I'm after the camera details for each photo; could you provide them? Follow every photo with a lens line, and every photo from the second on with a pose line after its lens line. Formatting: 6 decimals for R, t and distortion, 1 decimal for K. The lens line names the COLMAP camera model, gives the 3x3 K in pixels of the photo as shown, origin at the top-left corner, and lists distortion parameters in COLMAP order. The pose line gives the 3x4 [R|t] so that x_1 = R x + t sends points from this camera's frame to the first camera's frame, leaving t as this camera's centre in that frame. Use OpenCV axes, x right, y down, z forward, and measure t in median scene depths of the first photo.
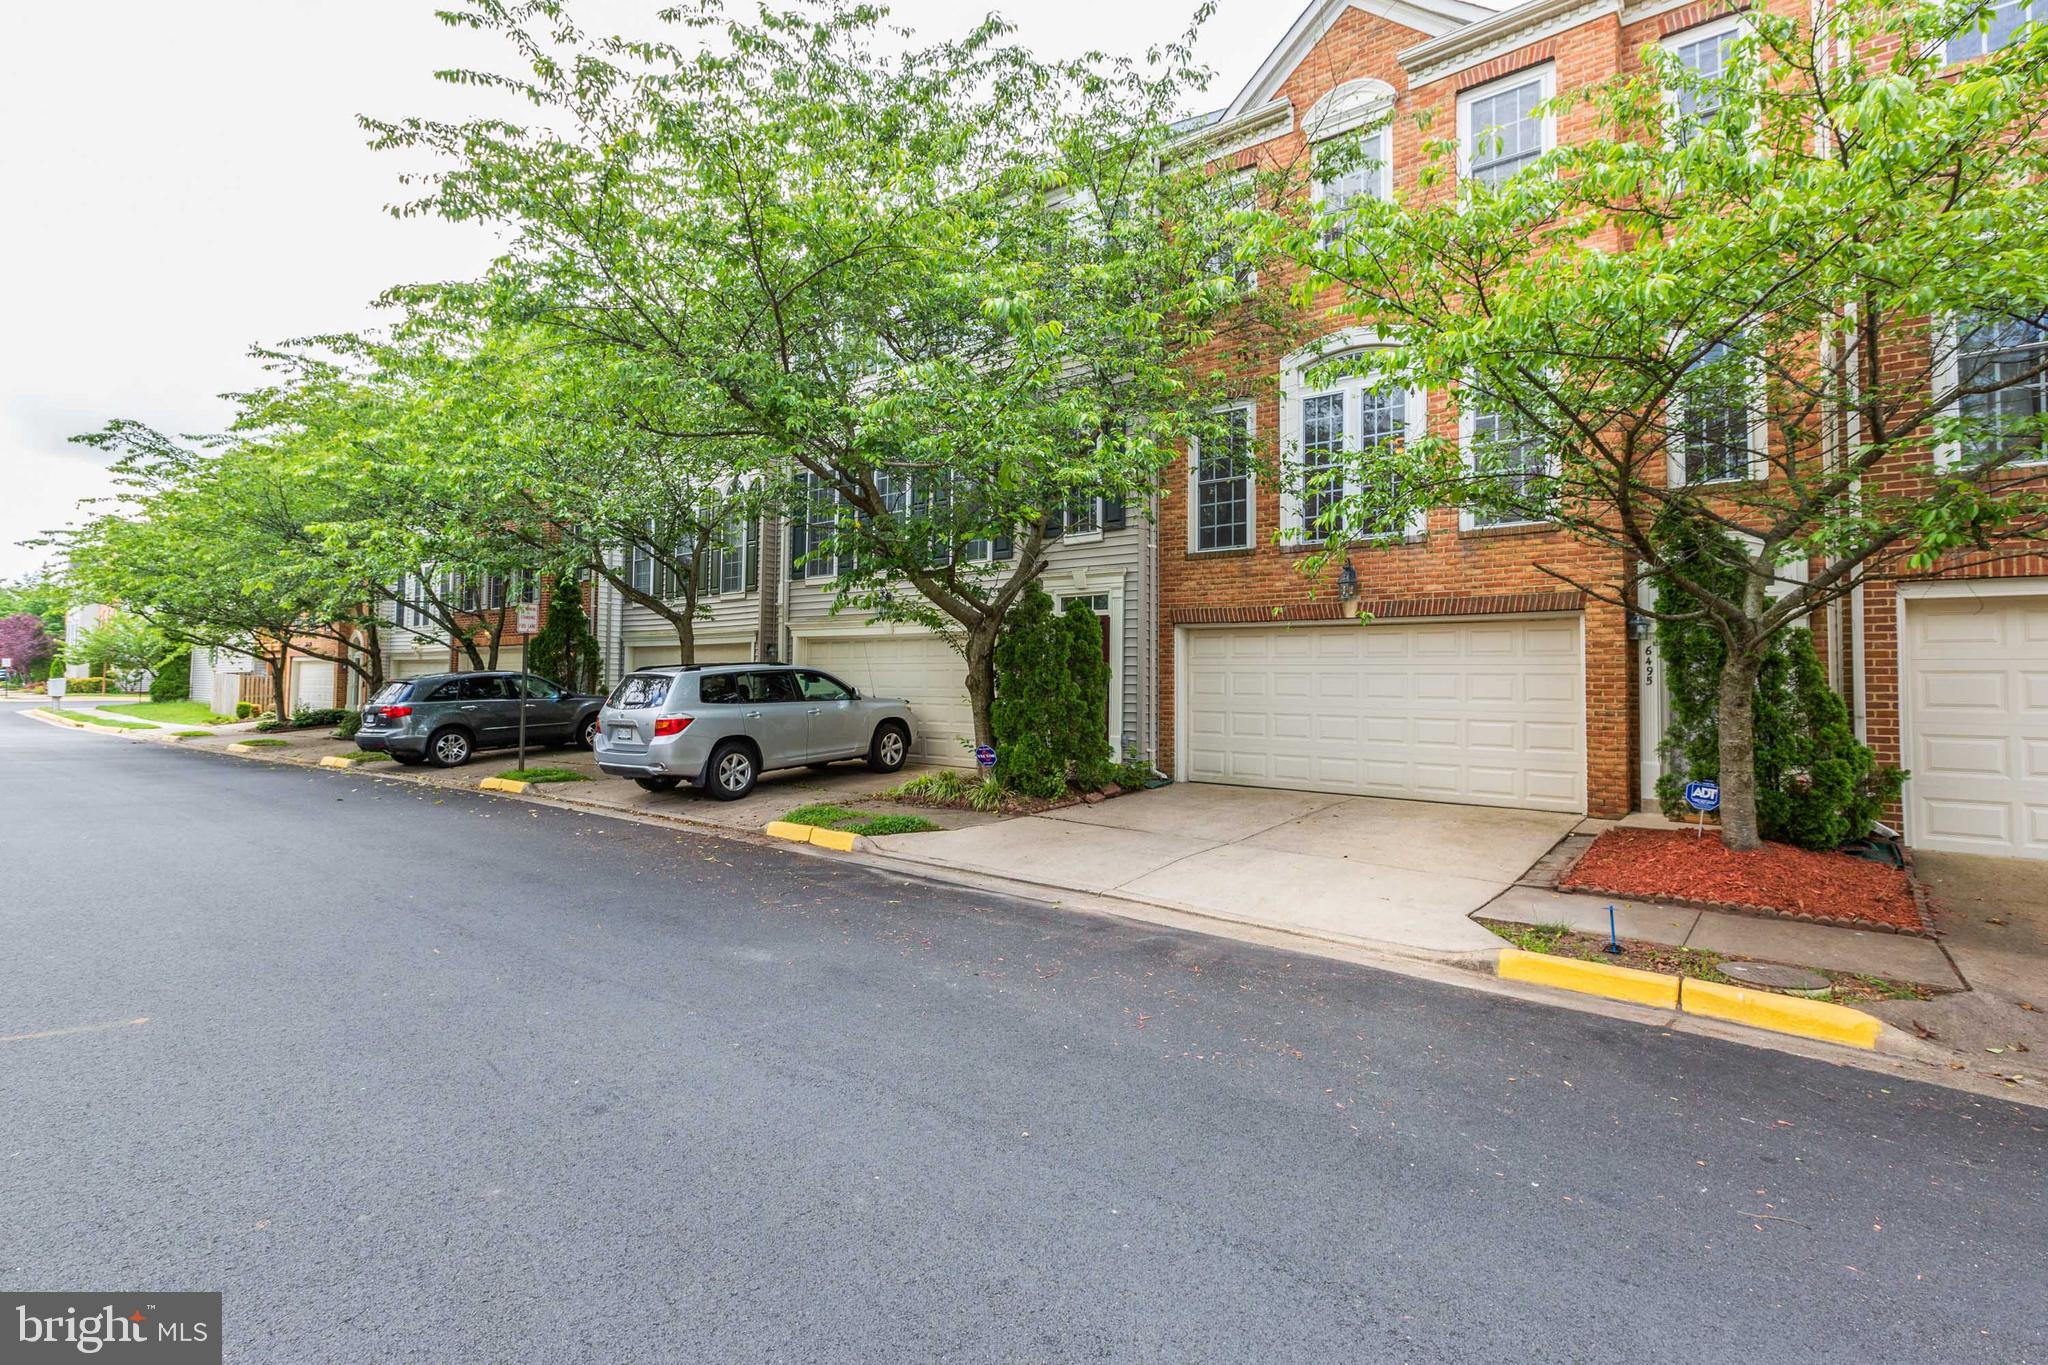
lens RADIAL K [[921.2, 0, 1015.1], [0, 921.2, 670.0], [0, 0, 1]] dist [0.000180, -0.000239]
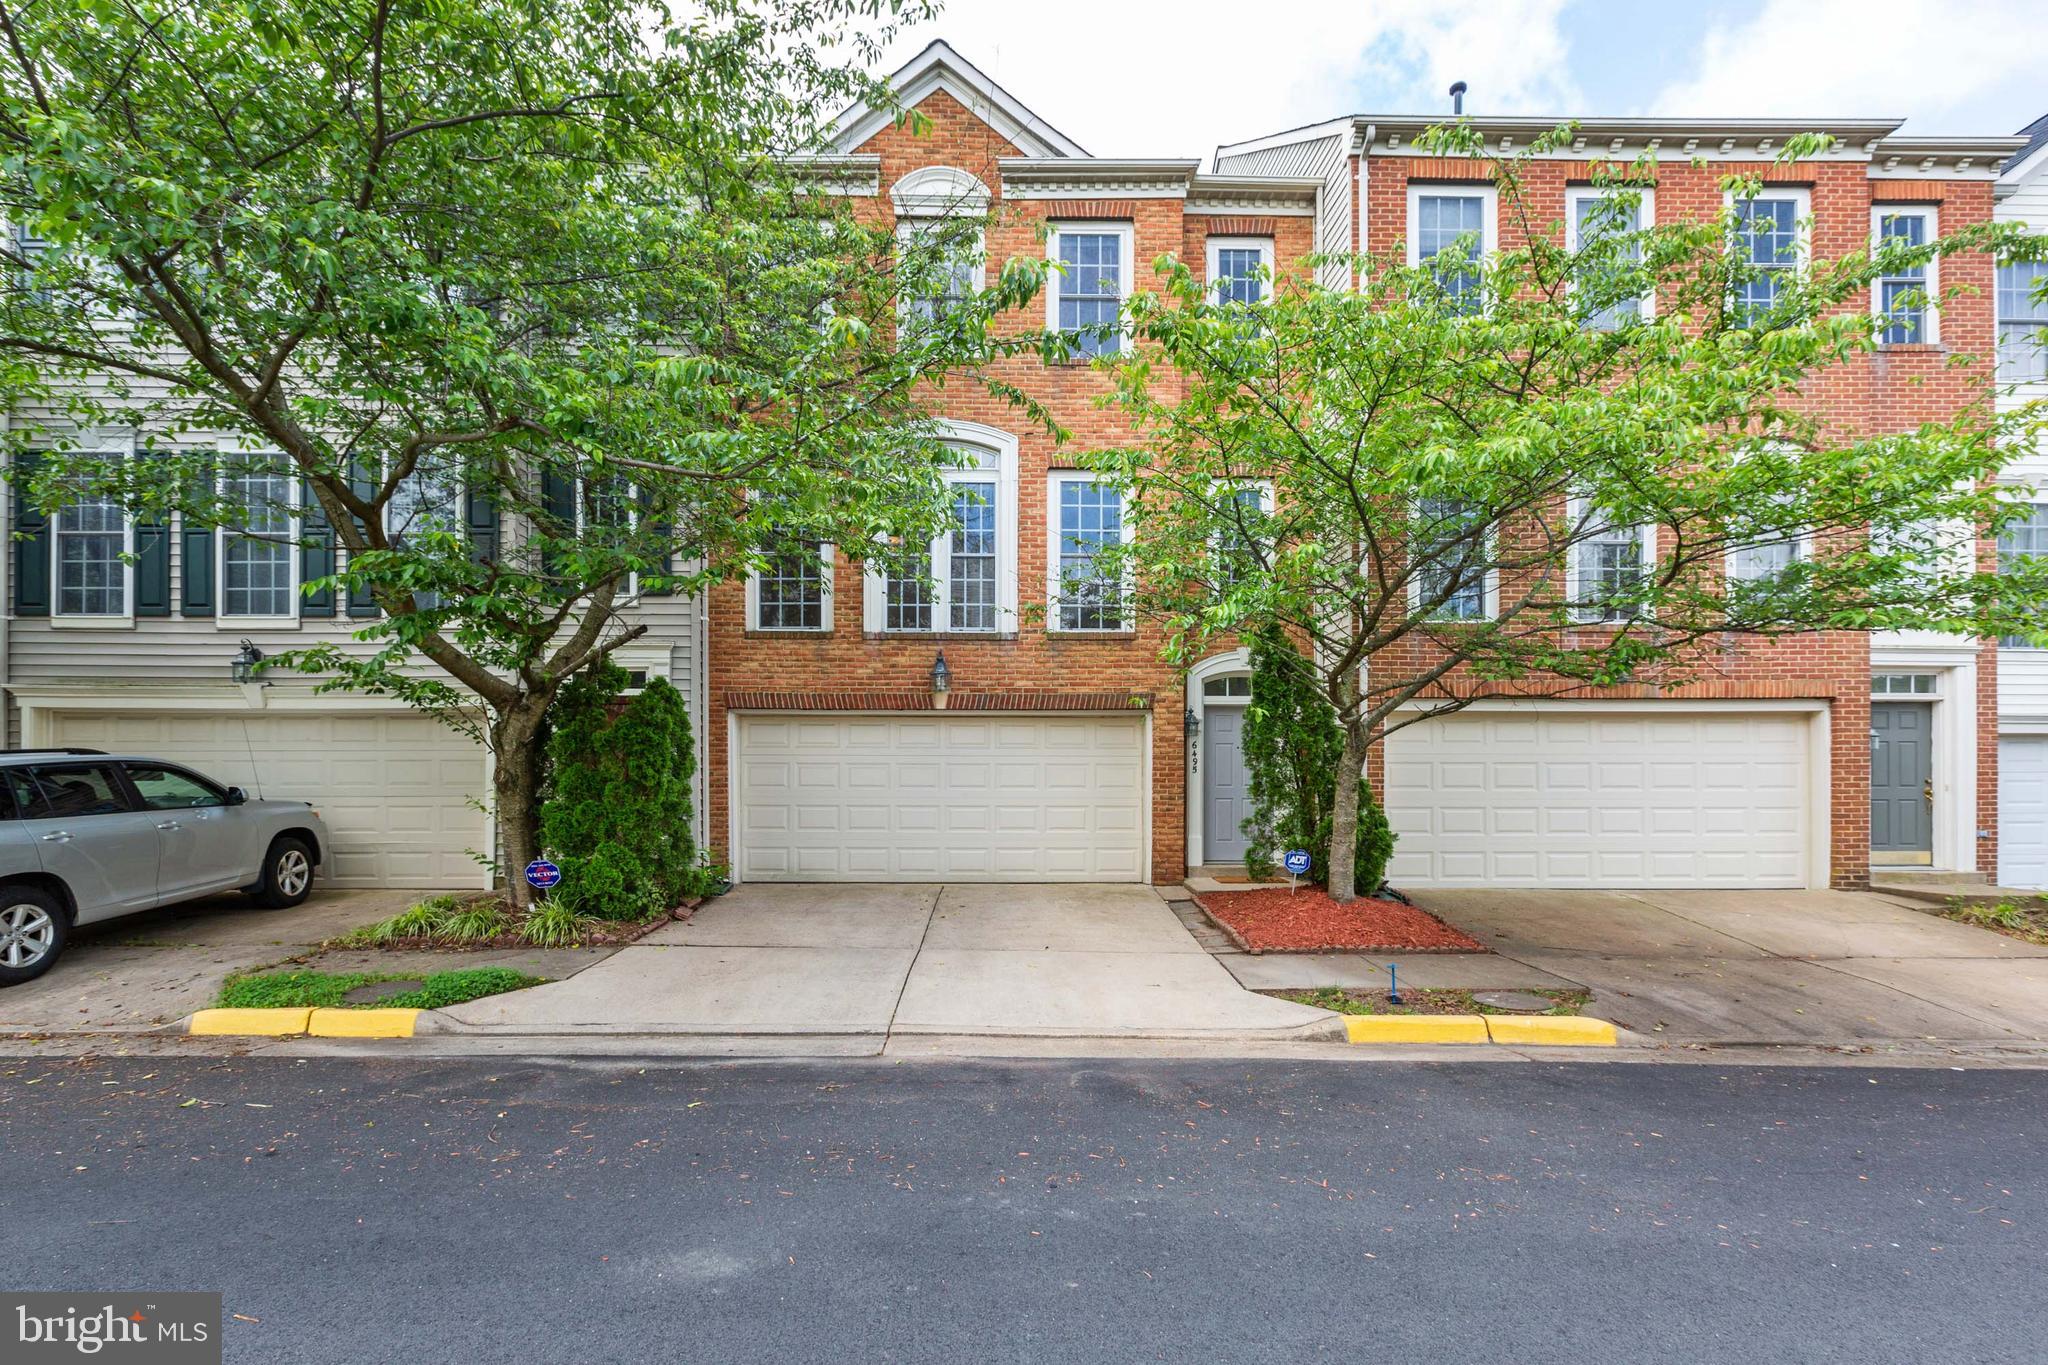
lens RADIAL K [[894.5, 0, 1021.4], [0, 894.5, 788.8], [0, 0, 1]] dist [0.000993, 0.000057]
pose [[0.776951, -0.022437, 0.629161, -0.193256], [-0.000283, 0.999352, 0.035988, -0.004542], [-0.629561, -0.028139, 0.776441, 0.181384]]
